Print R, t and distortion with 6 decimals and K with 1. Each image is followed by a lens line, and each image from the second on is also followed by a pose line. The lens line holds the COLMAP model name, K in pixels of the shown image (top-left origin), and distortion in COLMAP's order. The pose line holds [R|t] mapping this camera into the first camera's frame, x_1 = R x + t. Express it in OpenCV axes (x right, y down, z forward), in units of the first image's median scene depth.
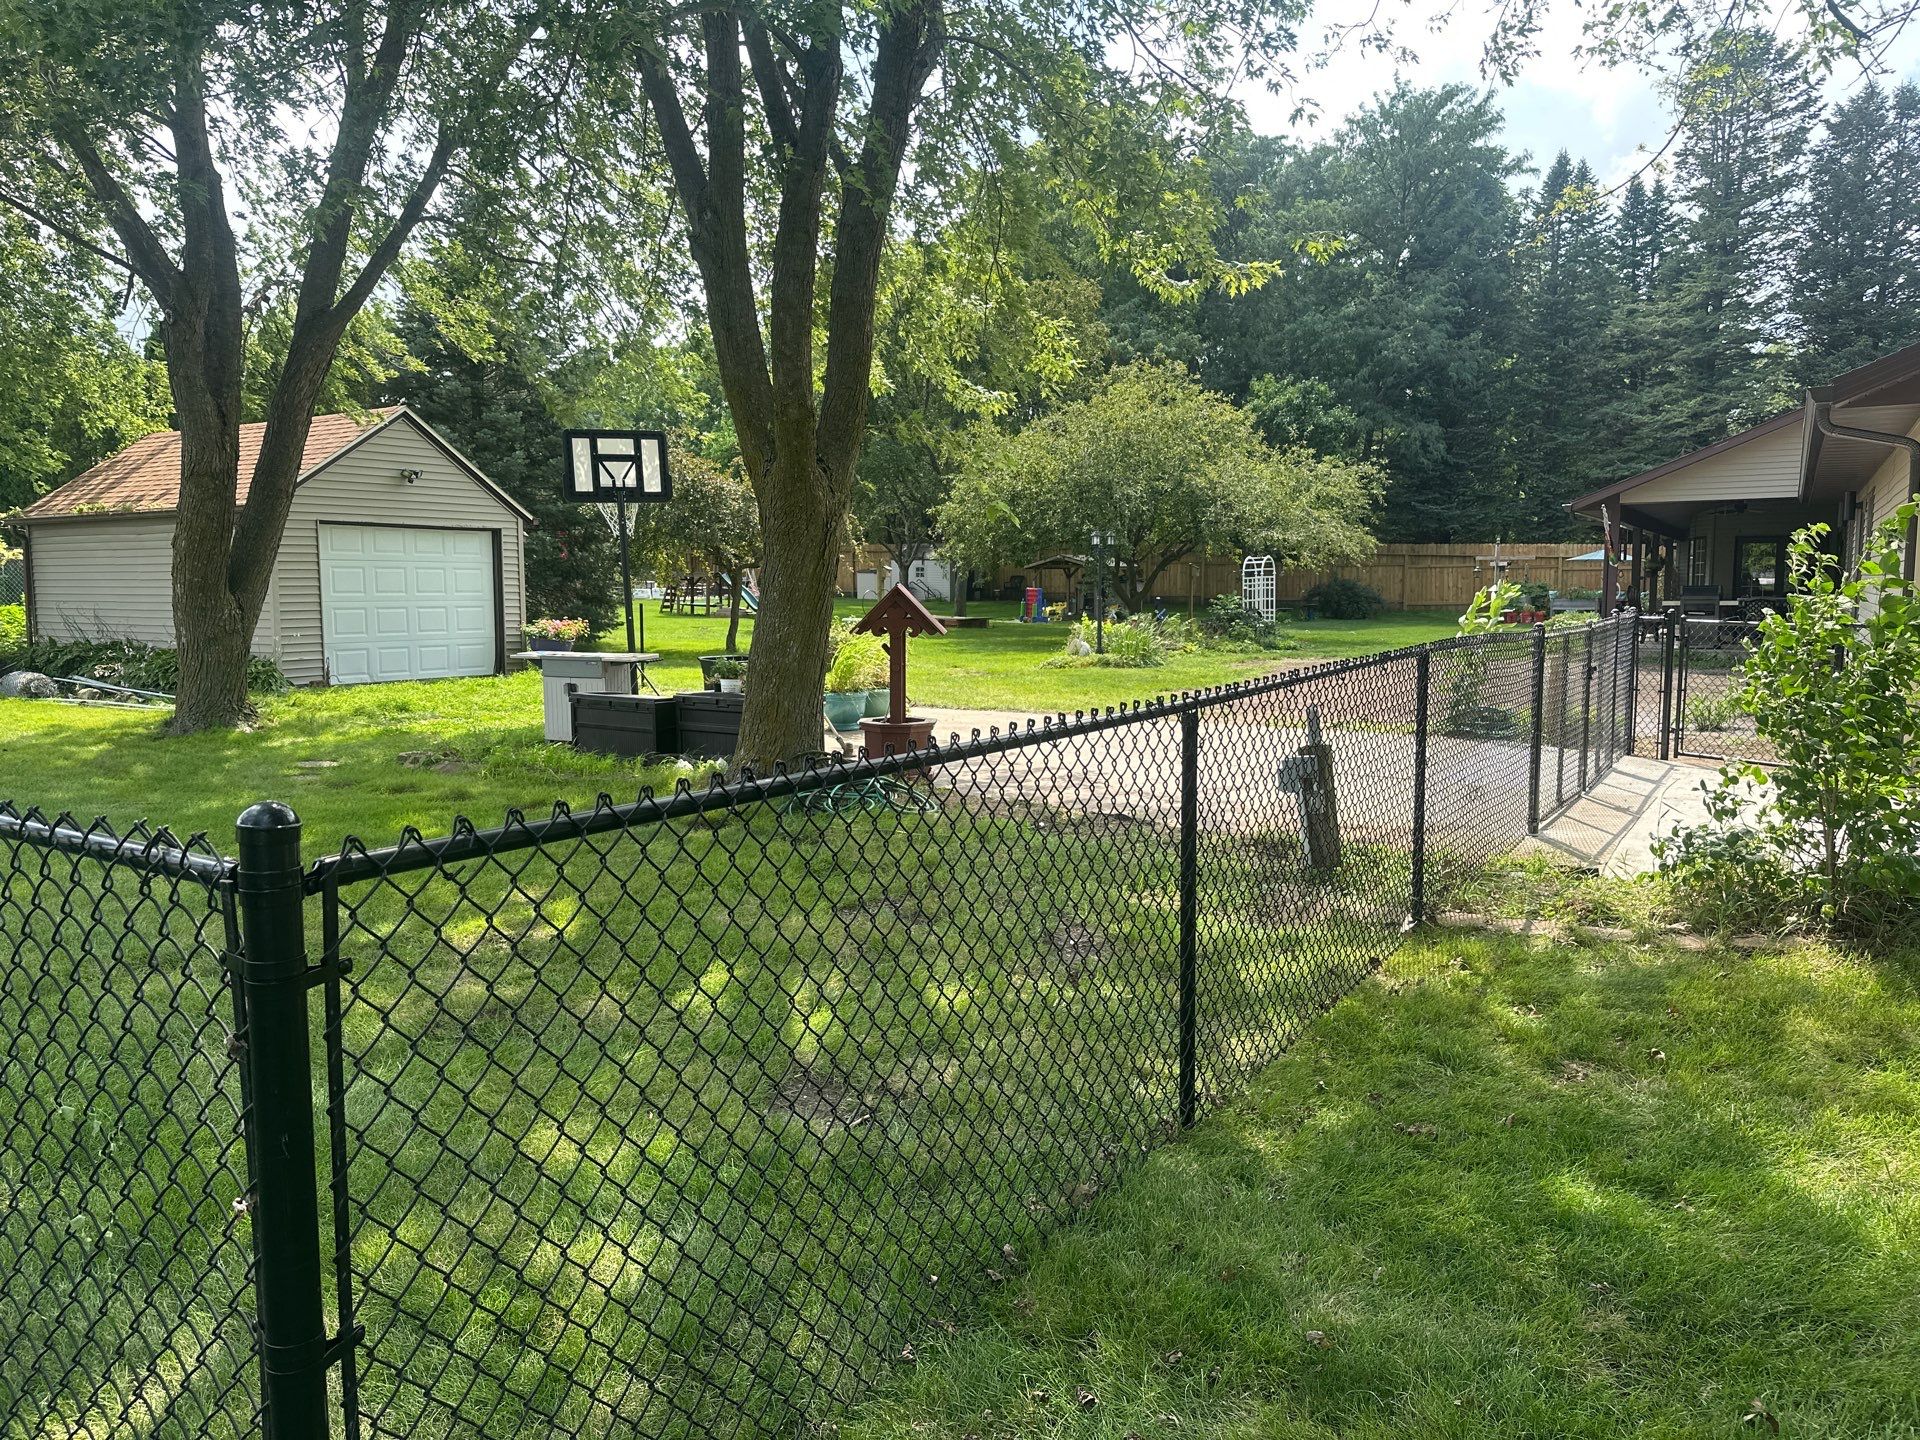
lens RADIAL K [[1341.1, 0, 963.2], [0, 1341.1, 721.3], [0, 0, 1]] dist [0.059972, -0.068651]
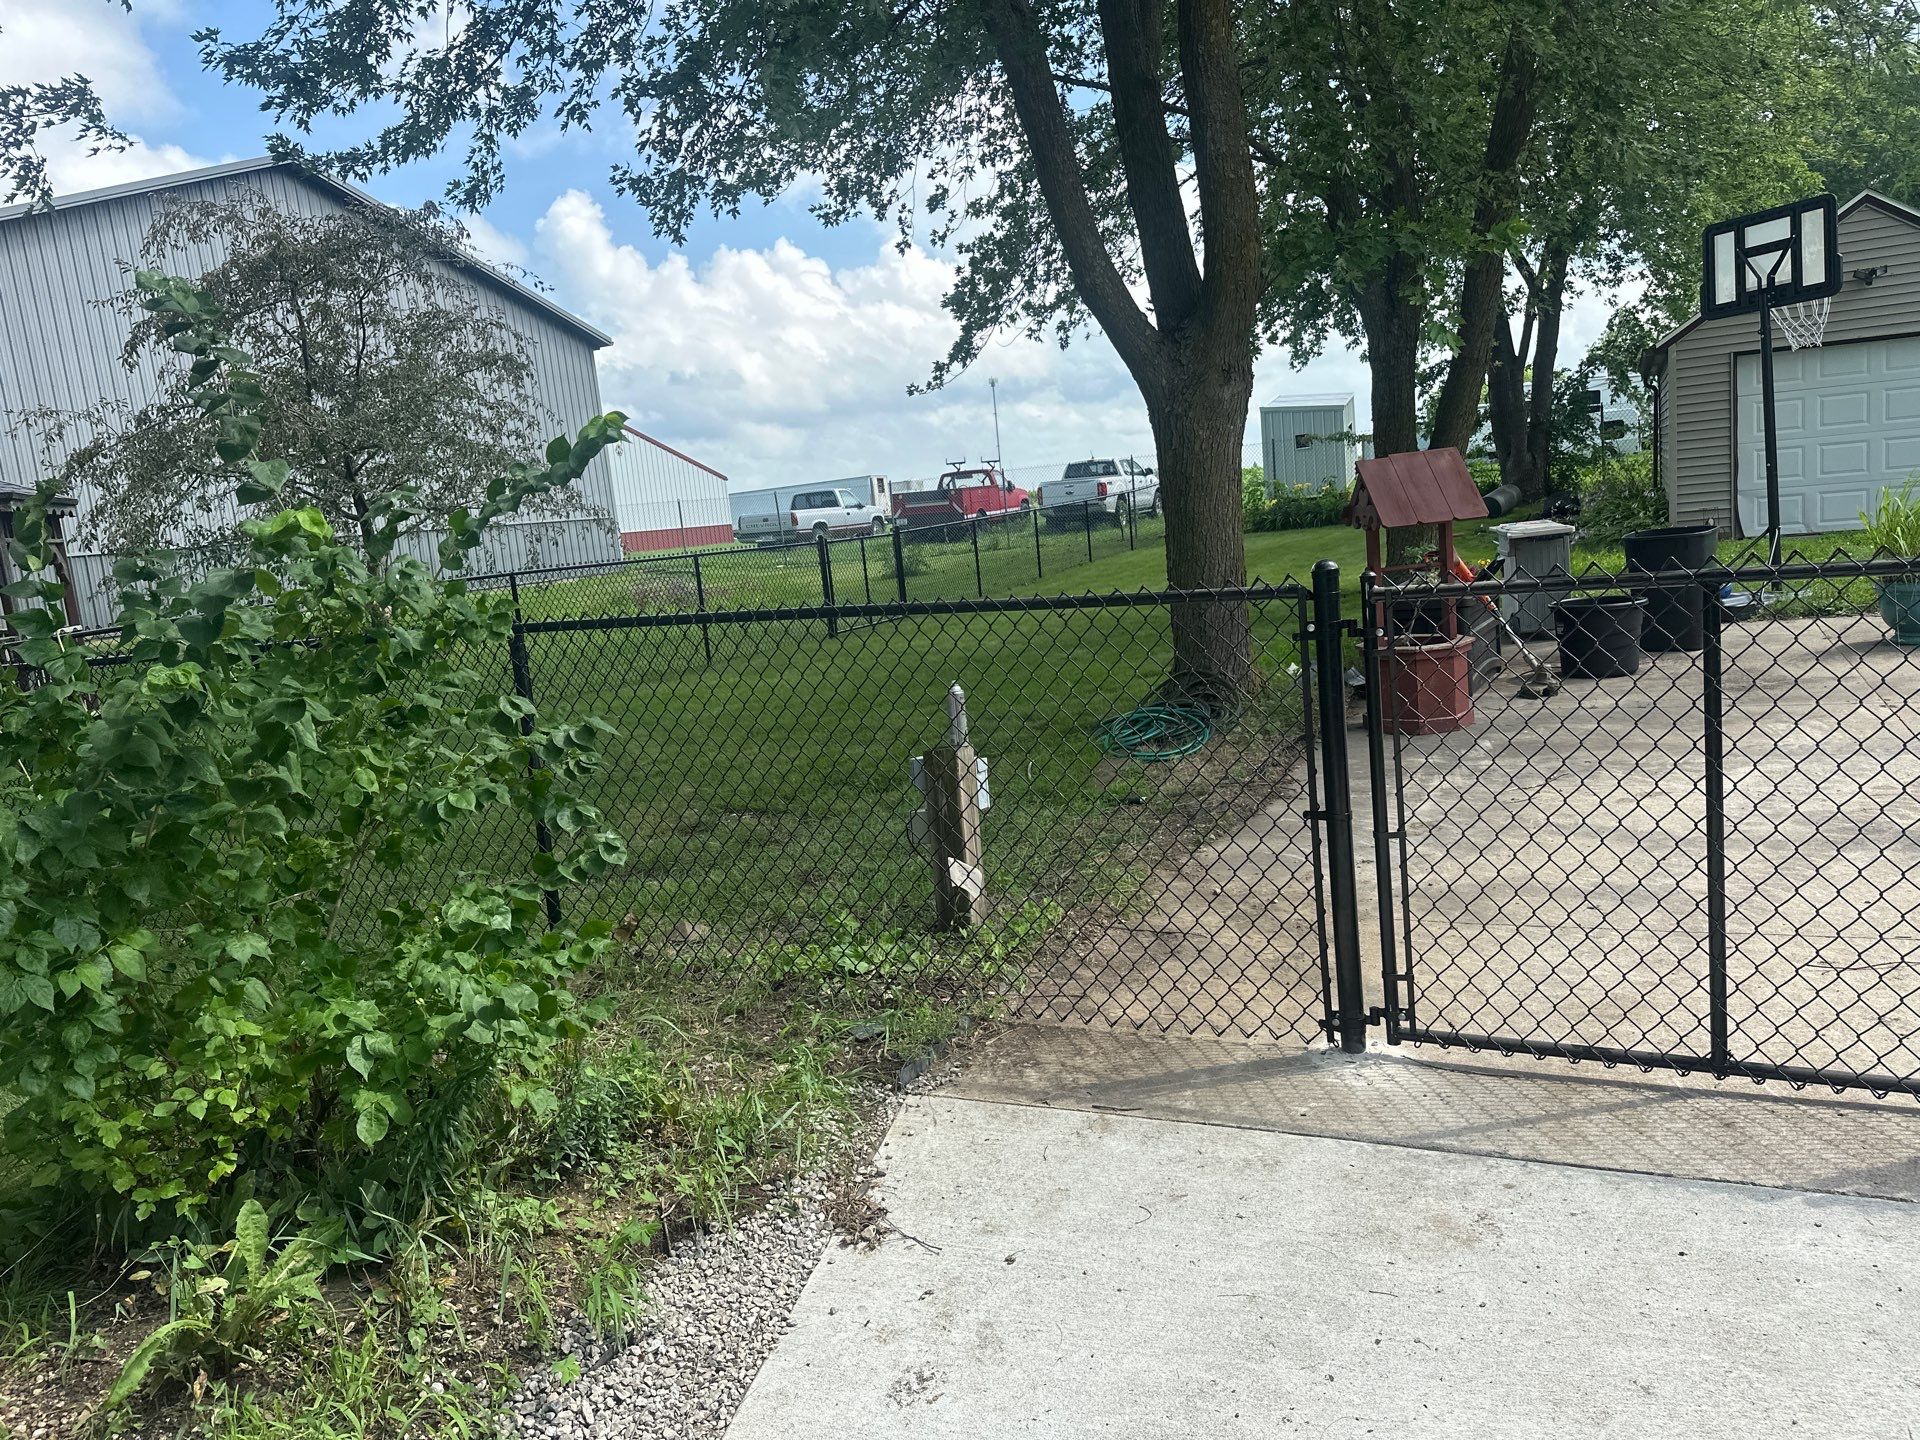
lens RADIAL K [[1341.1, 0, 950.8], [0, 1341.1, 703.8], [0, 0, 1]] dist [0.059972, -0.068651]
pose [[0.132445, 0.134059, -0.982083, 0.283770], [-0.003669, 0.990871, 0.134764, -0.027942], [0.991184, -0.014245, 0.131727, 0.279399]]
